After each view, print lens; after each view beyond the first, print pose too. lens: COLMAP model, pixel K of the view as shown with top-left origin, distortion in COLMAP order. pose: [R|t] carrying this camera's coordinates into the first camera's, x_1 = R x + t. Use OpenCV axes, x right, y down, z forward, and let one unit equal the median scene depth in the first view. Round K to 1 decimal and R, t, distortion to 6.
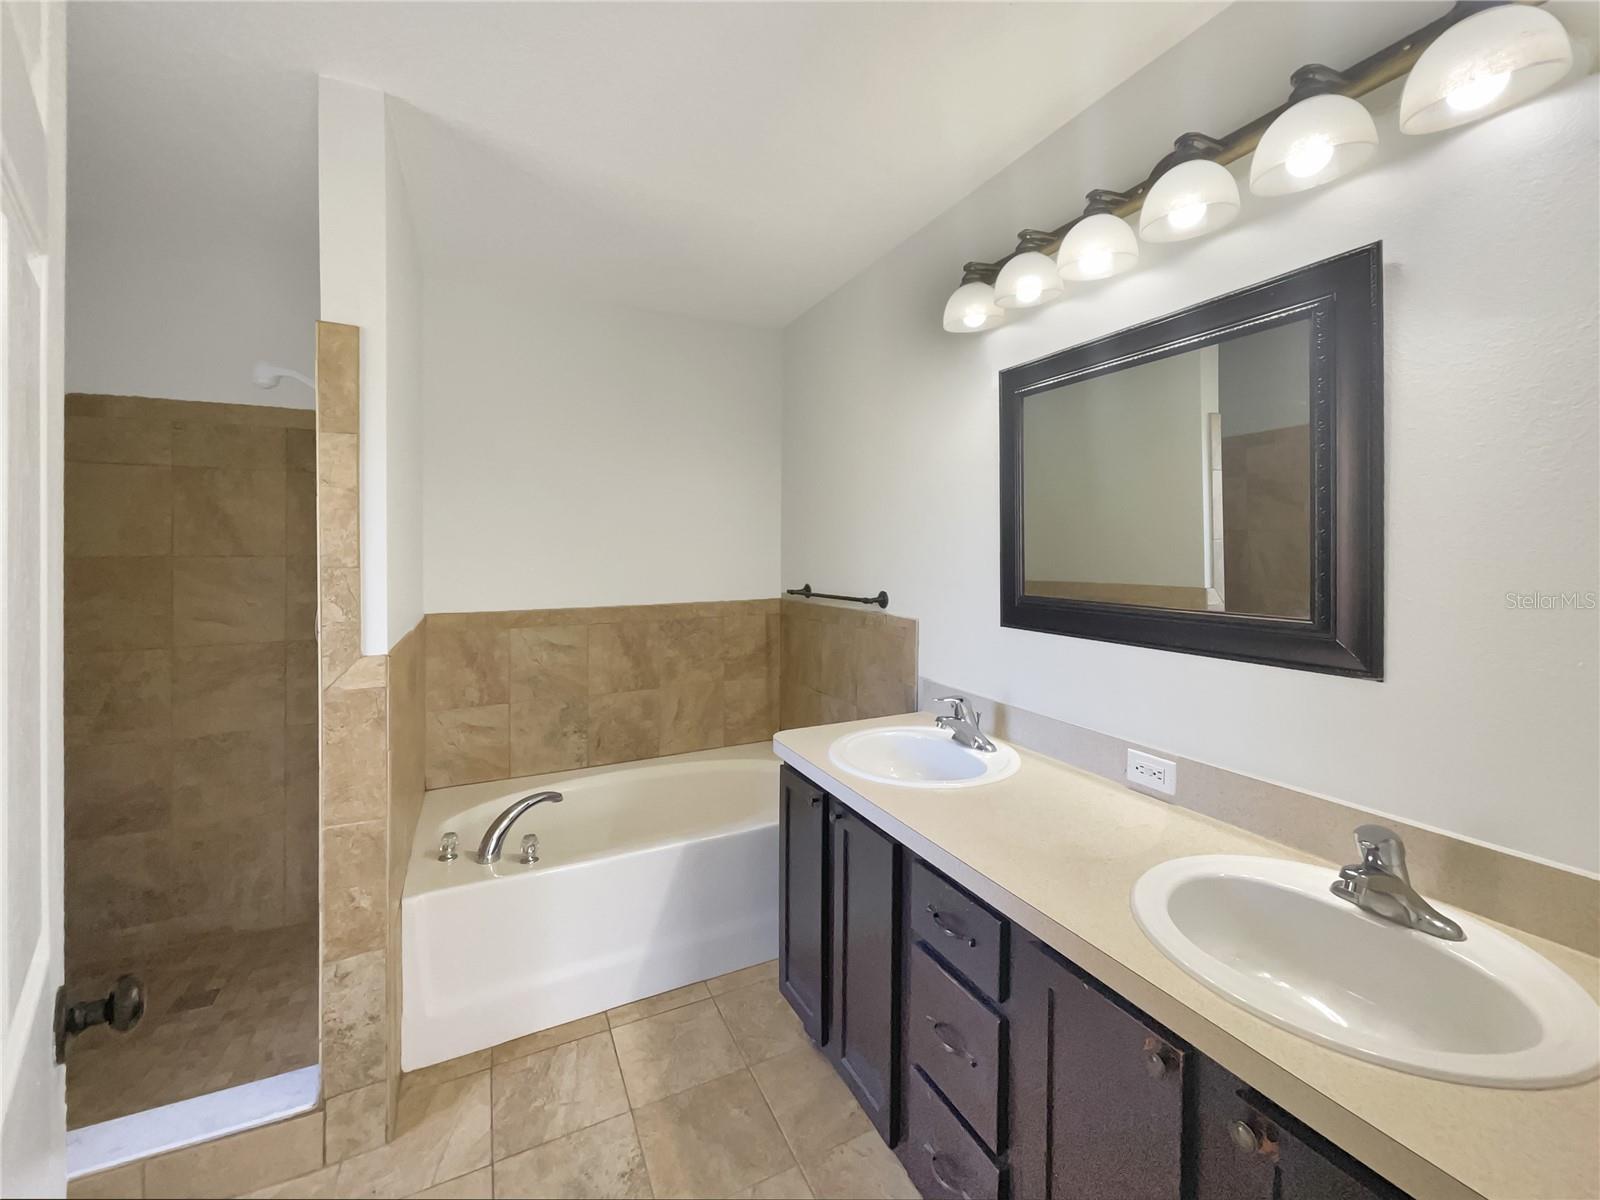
lens RADIAL K [[662.8, 0, 798.2], [0, 662.8, 548.5], [0, 0, 1]] dist [-0.000254, 0.000426]
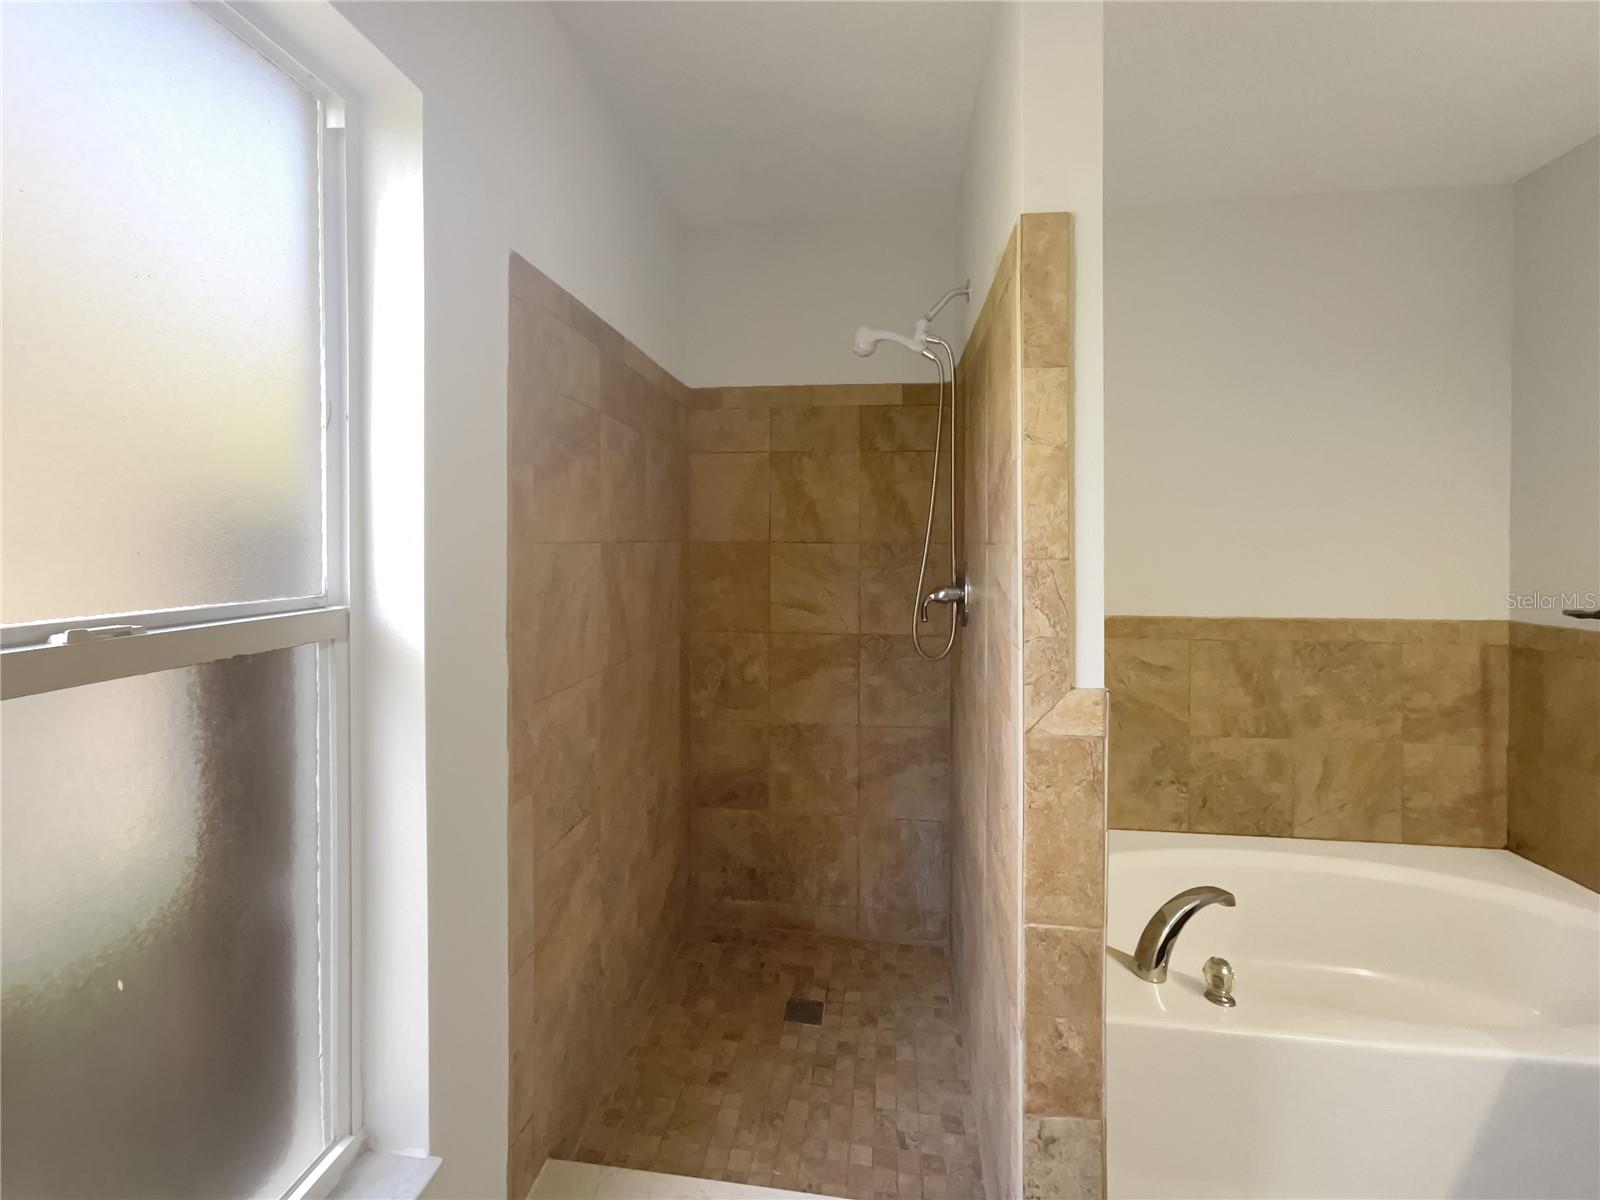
lens RADIAL K [[662.8, 0, 798.2], [0, 662.8, 548.5], [0, 0, 1]] dist [-0.000254, 0.000426]
pose [[0.837156, 0.016149, -0.546726, -0.358987], [-0.008679, 0.999830, 0.016244, 0.005606], [0.546896, -0.008854, 0.837154, 0.182851]]
